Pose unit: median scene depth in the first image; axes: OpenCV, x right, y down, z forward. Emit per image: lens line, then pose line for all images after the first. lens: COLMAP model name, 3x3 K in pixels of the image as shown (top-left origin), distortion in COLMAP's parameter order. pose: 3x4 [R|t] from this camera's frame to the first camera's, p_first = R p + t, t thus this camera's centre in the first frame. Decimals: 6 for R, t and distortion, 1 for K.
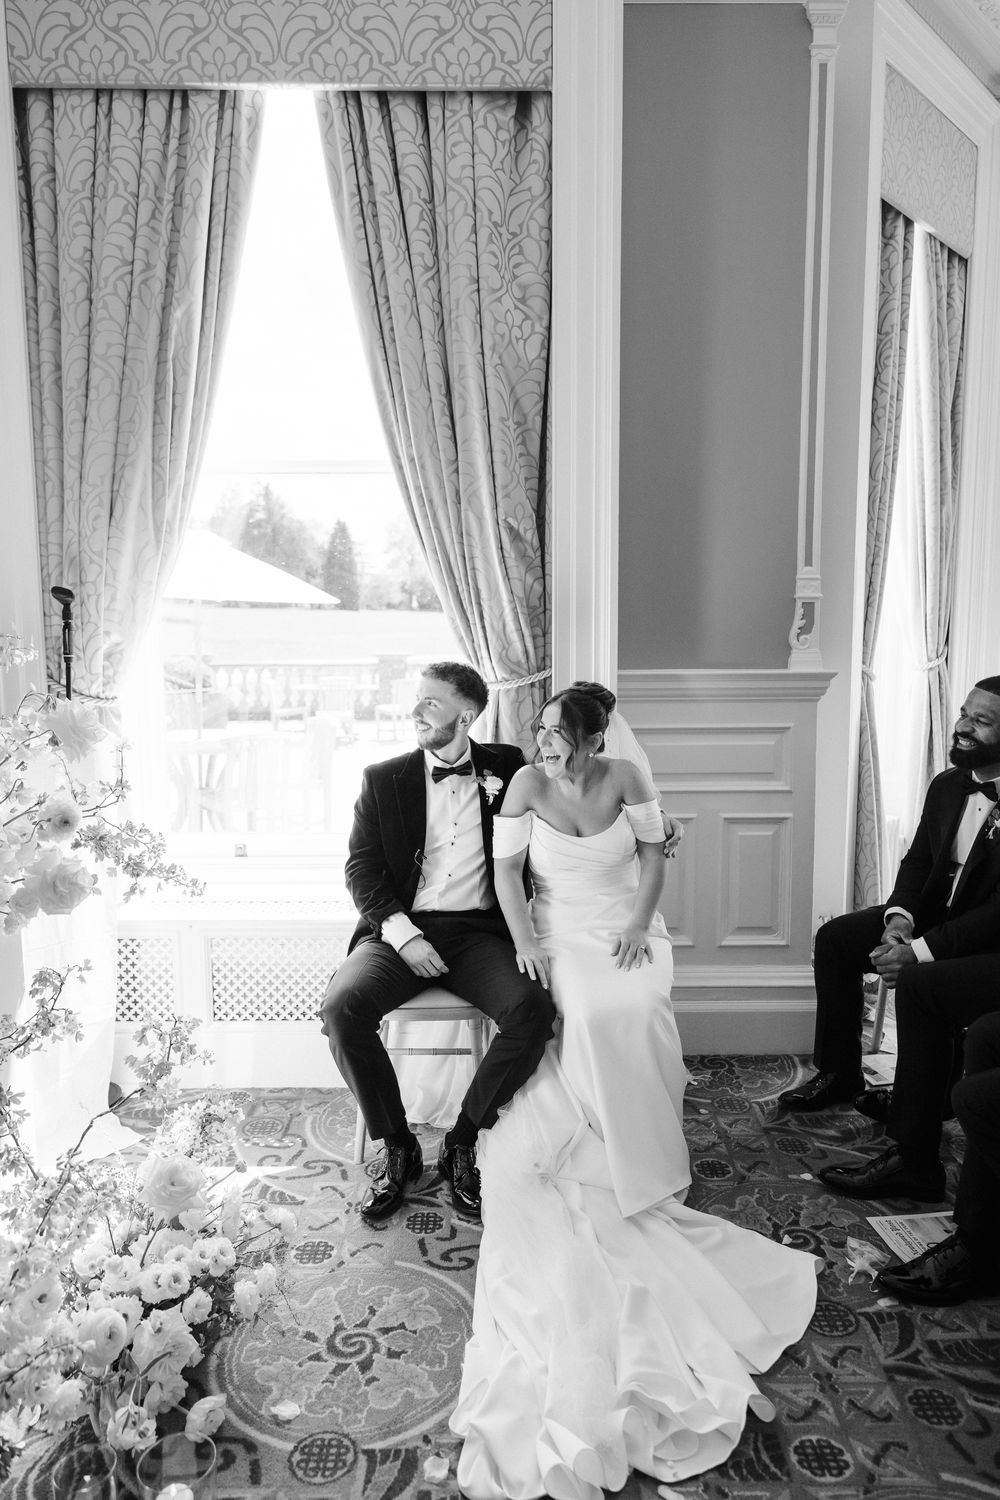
lens RADIAL K [[1026.7, 0, 507.1], [0, 1026.7, 754.9], [0, 0, 1]] dist [-0.002507, 0.003765]
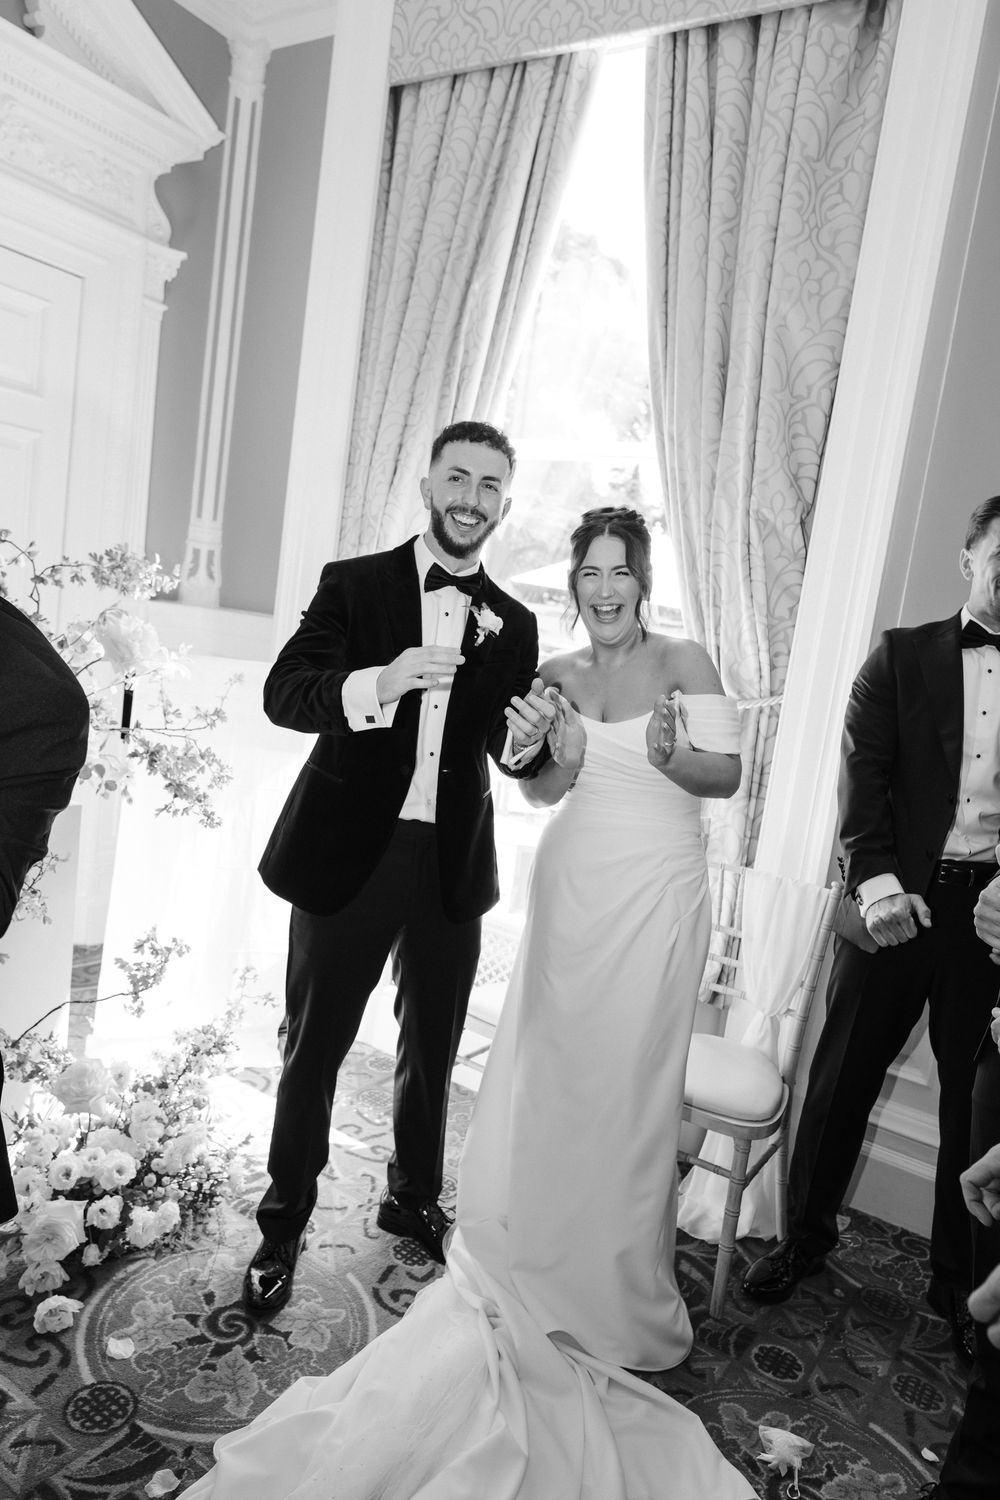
lens RADIAL K [[1019.6, 0, 498.0], [0, 1019.6, 761.3], [0, 0, 1]] dist [-0.000705, 0.000928]
pose [[0.825473, 0.191042, -0.531129, 0.327580], [-0.202982, 0.978502, 0.036487, -0.015612], [0.526681, 0.077690, 0.846505, 0.208443]]
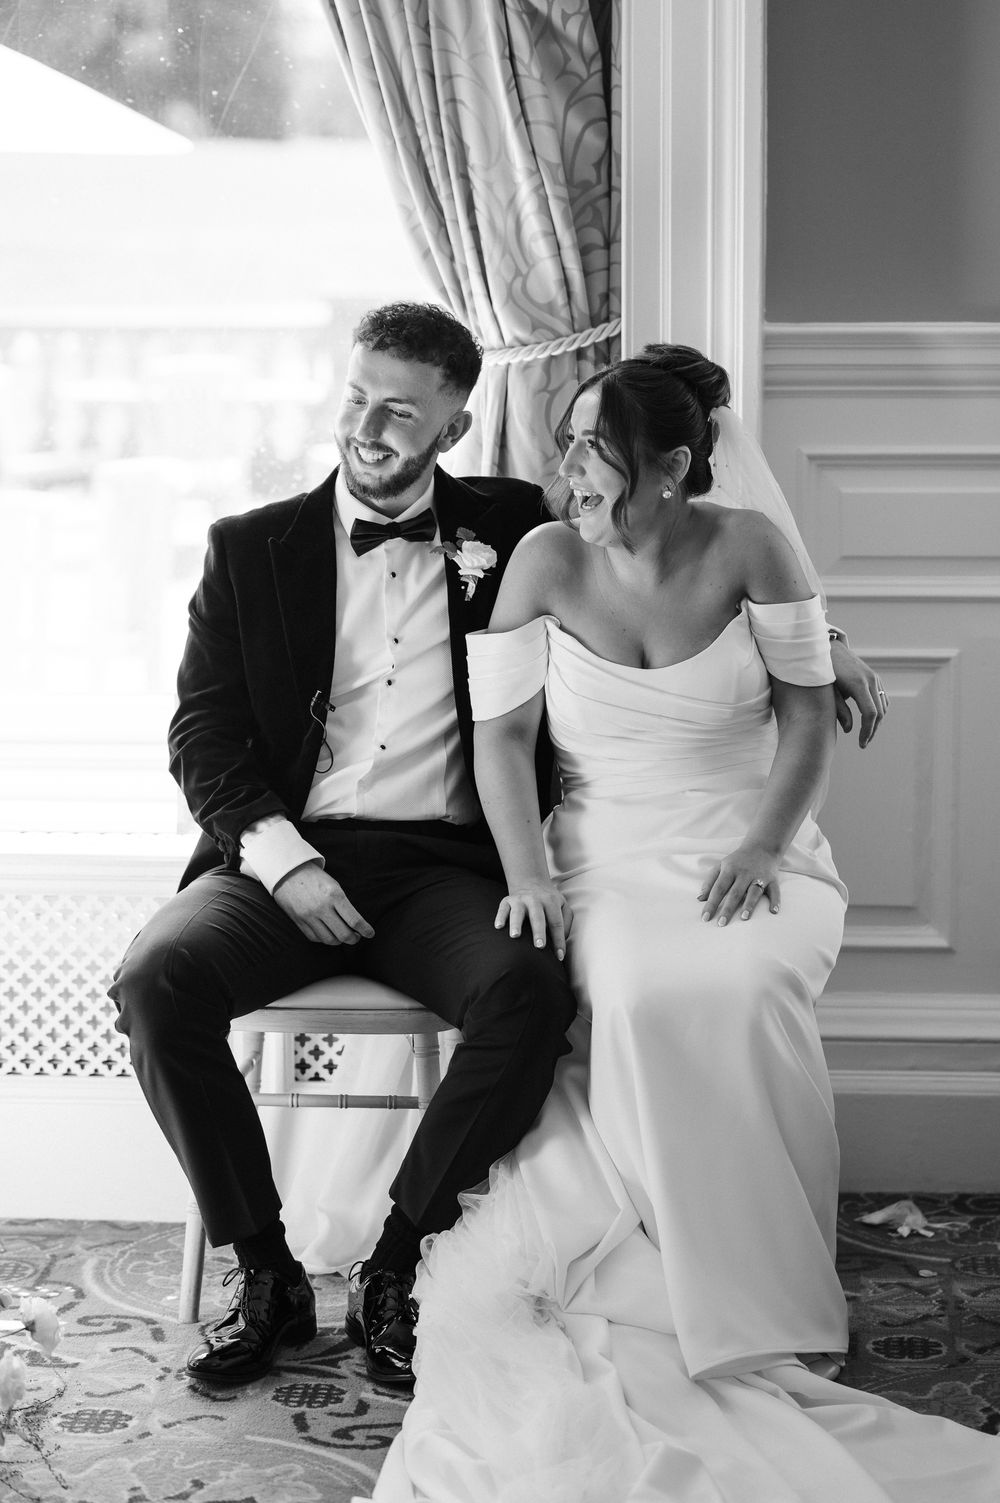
lens RADIAL K [[3585.5, 0, 500.0], [0, 3585.5, 751.8], [0, 0, 1]] dist [0.019538, -0.278824]
pose [[0.996411, 0.014581, -0.083387, 0.138558], [-0.012183, 0.999499, 0.029204, 0.069762], [0.083771, -0.028083, 0.996089, -0.668078]]
